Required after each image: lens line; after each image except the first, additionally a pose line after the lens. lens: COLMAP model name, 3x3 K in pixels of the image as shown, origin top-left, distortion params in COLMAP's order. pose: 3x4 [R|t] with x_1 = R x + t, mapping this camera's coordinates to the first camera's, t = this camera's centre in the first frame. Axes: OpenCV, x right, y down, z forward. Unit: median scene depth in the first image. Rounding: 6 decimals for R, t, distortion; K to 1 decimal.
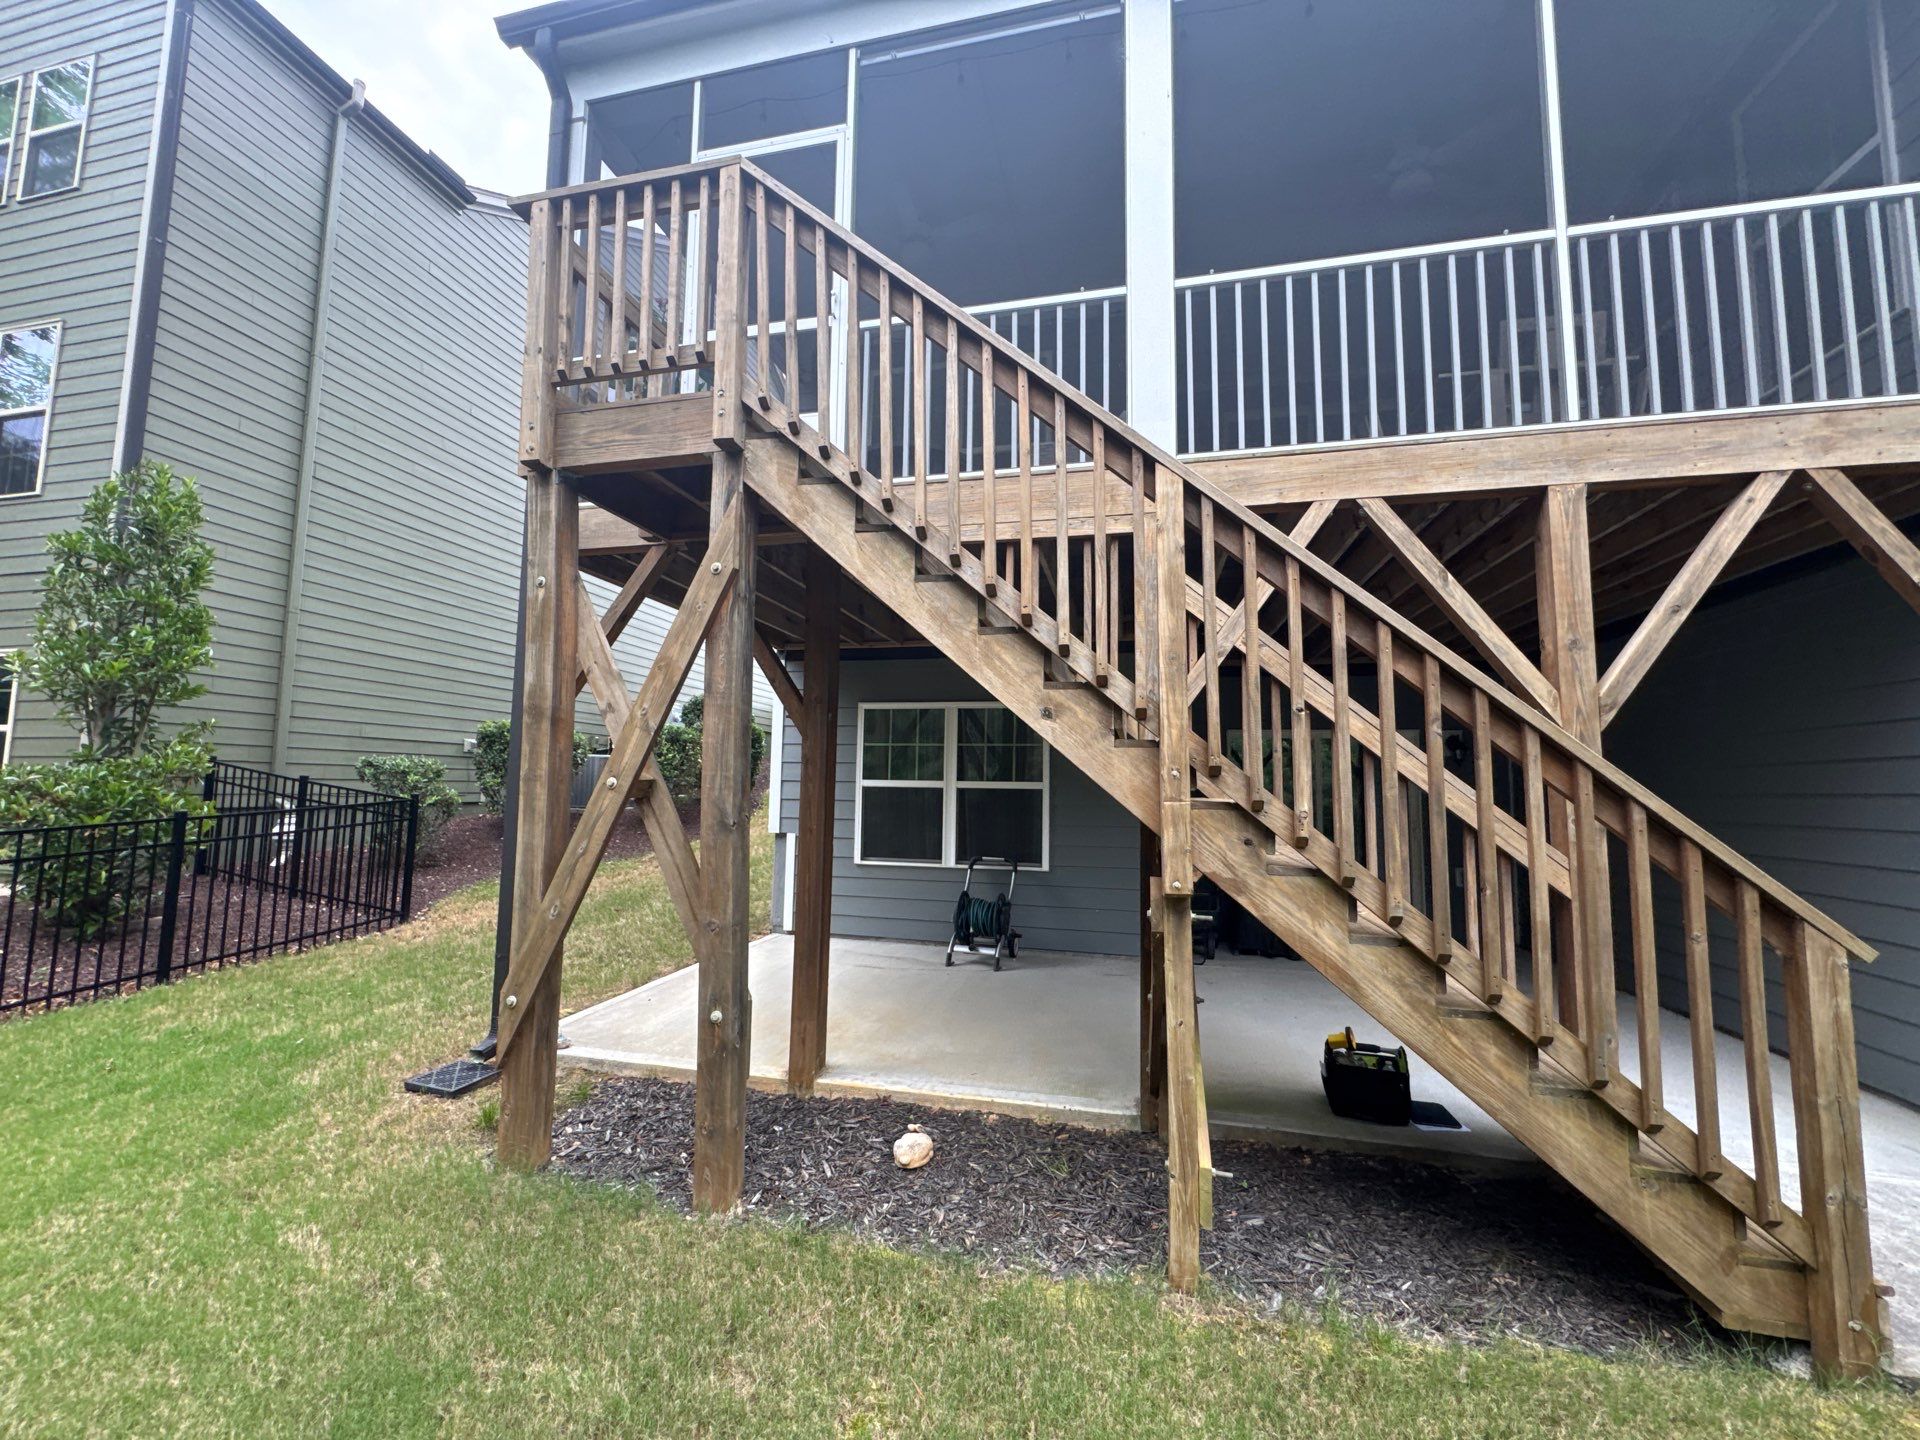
lens RADIAL K [[766.4, 0, 955.9], [0, 766.4, 723.1], [0, 0, 1]] dist [0.000018, -0.000195]
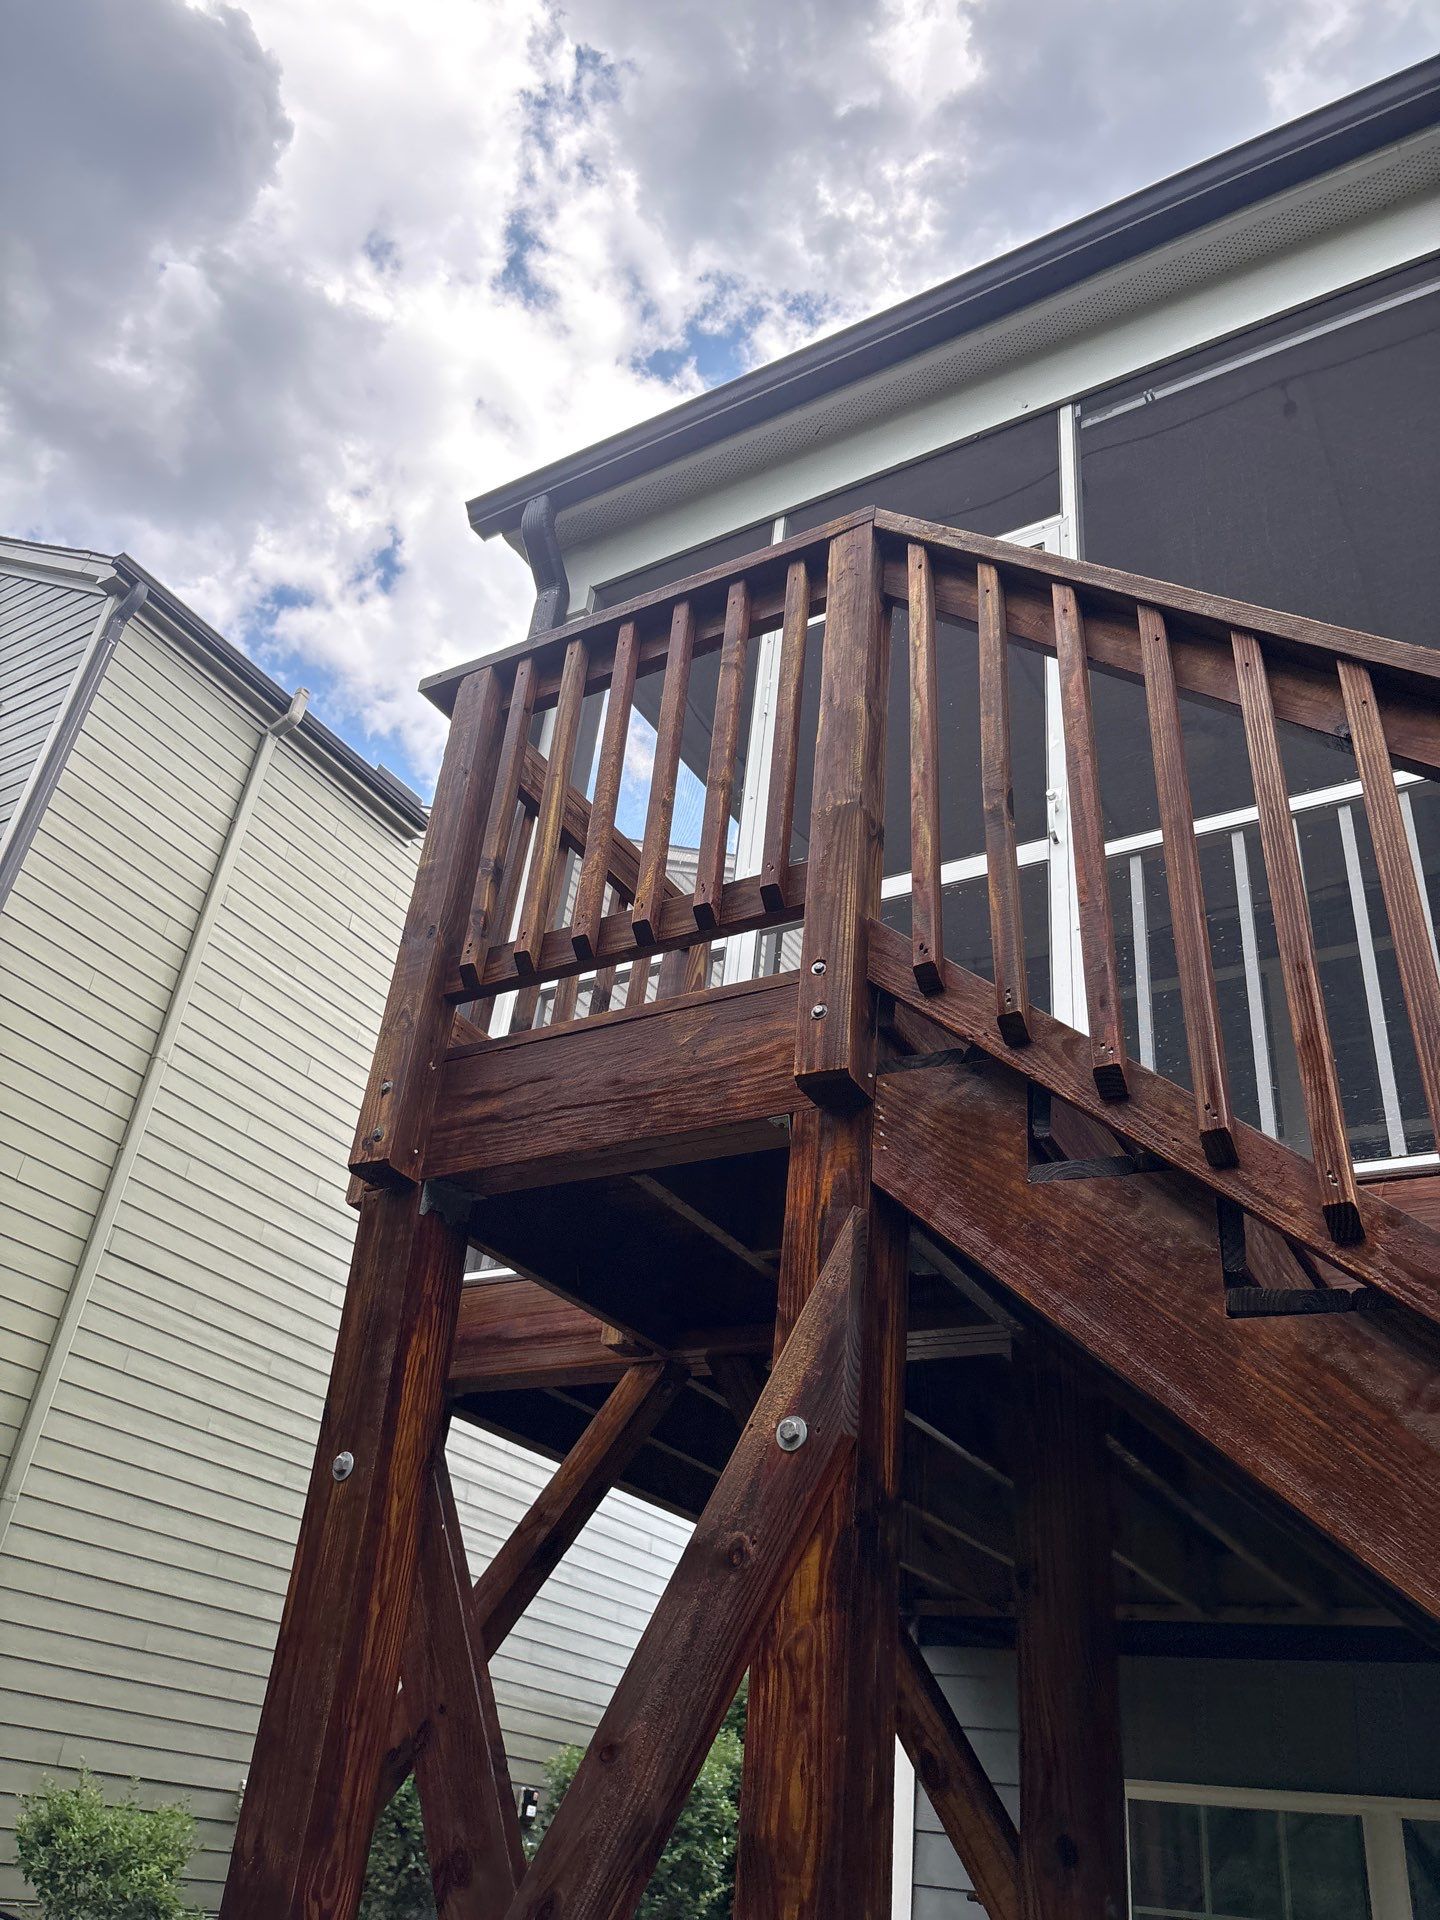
lens RADIAL K [[1481.5, 0, 720.0], [0, 1481.5, 960.0], [0, 0, 1]] dist [0.011720, -0.006368]
pose [[0.948425, -0.095684, -0.302215, -0.084568], [-0.057572, 0.885511, -0.461037, -0.055692], [0.311729, 0.454658, 0.834333, 0.236457]]
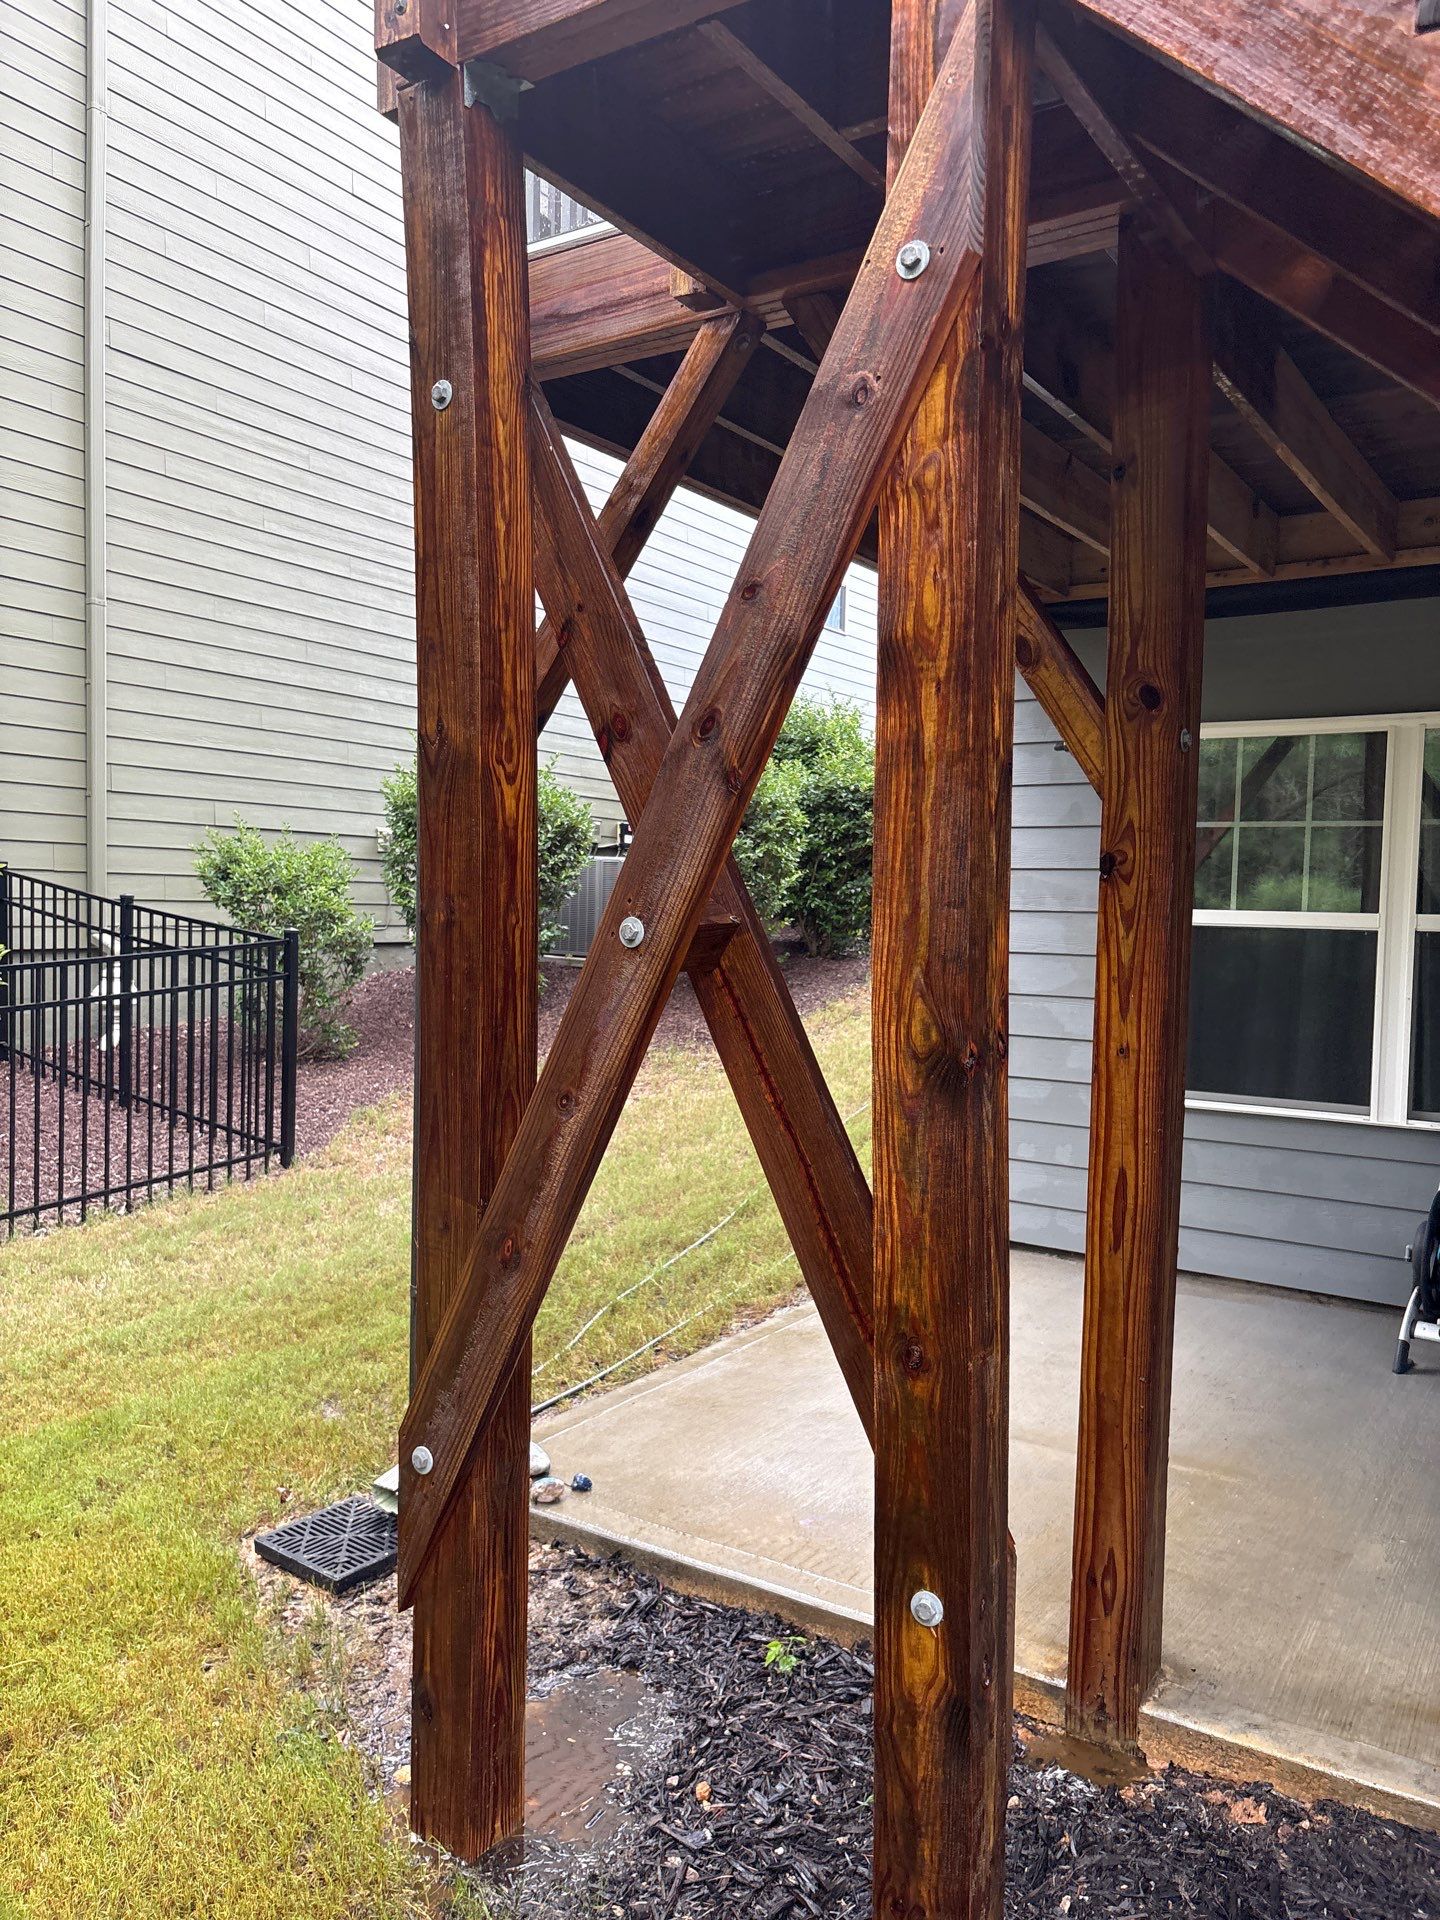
lens RADIAL K [[1476.8, 0, 712.6], [0, 1476.8, 965.2], [0, 0, 1]] dist [0.068561, -0.075338]
pose [[0.935288, 0.018679, -0.353395, -0.109209], [0.023483, 0.993129, 0.114644, 0.007436], [0.353108, -0.115524, 0.928423, 0.240140]]
